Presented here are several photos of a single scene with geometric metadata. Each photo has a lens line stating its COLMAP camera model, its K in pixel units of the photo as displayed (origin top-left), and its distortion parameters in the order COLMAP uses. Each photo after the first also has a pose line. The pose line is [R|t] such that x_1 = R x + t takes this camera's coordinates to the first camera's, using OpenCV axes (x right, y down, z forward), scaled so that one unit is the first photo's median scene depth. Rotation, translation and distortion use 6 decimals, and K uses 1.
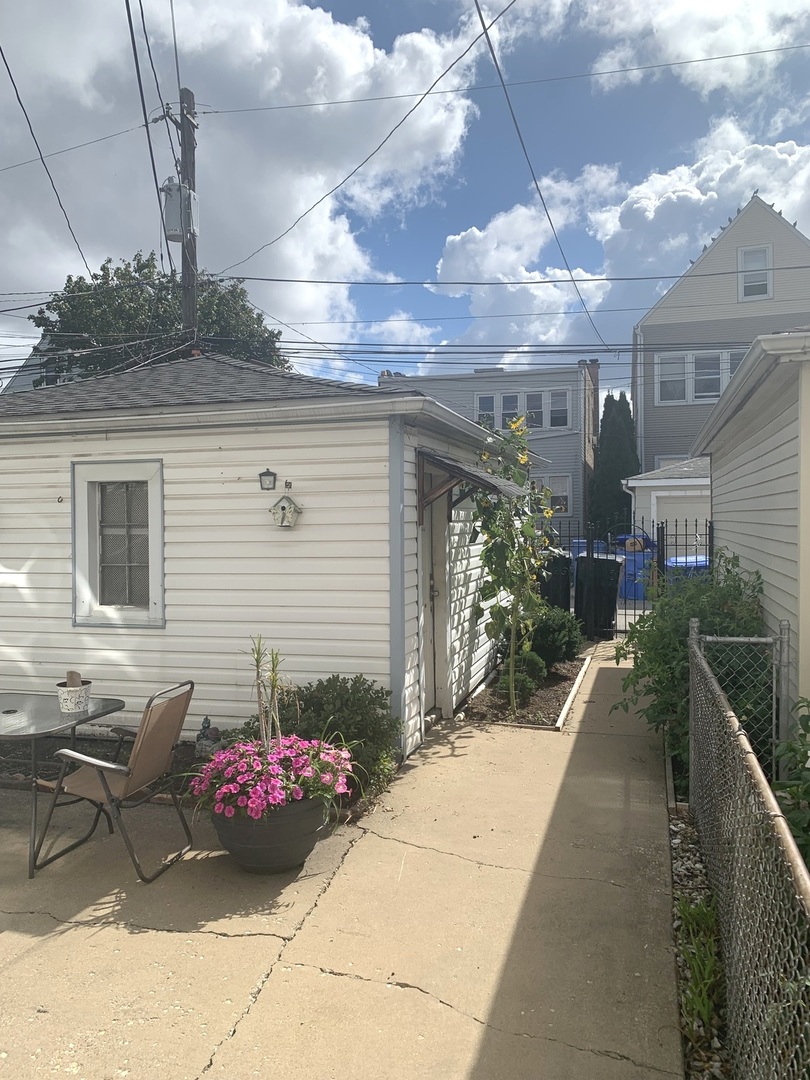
lens RADIAL K [[860.9, 0, 405.0], [0, 860.9, 540.0], [0, 0, 1]] dist [0.002113, 0.000845]
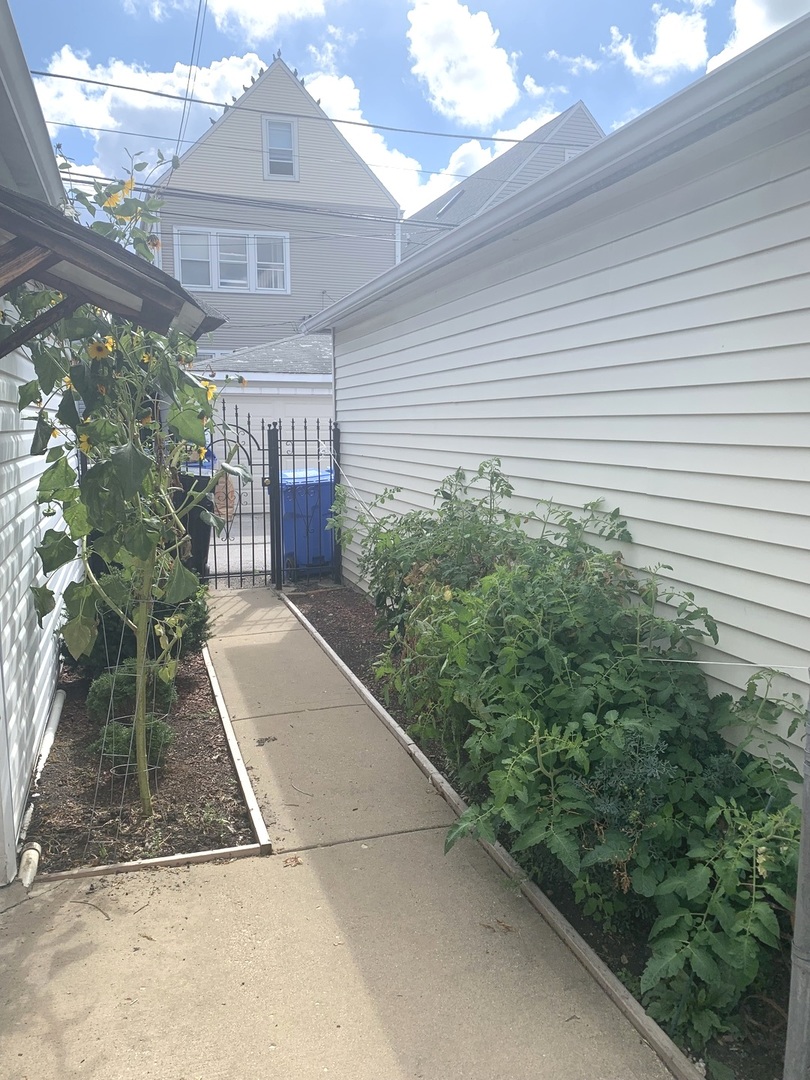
lens RADIAL K [[860.9, 0, 405.0], [0, 860.9, 540.0], [0, 0, 1]] dist [0.002113, 0.000845]
pose [[0.832952, -0.059156, 0.550174, -0.006076], [0.000777, 0.994393, 0.105743, 0.000448], [-0.553345, -0.087651, 0.828328, 0.348529]]
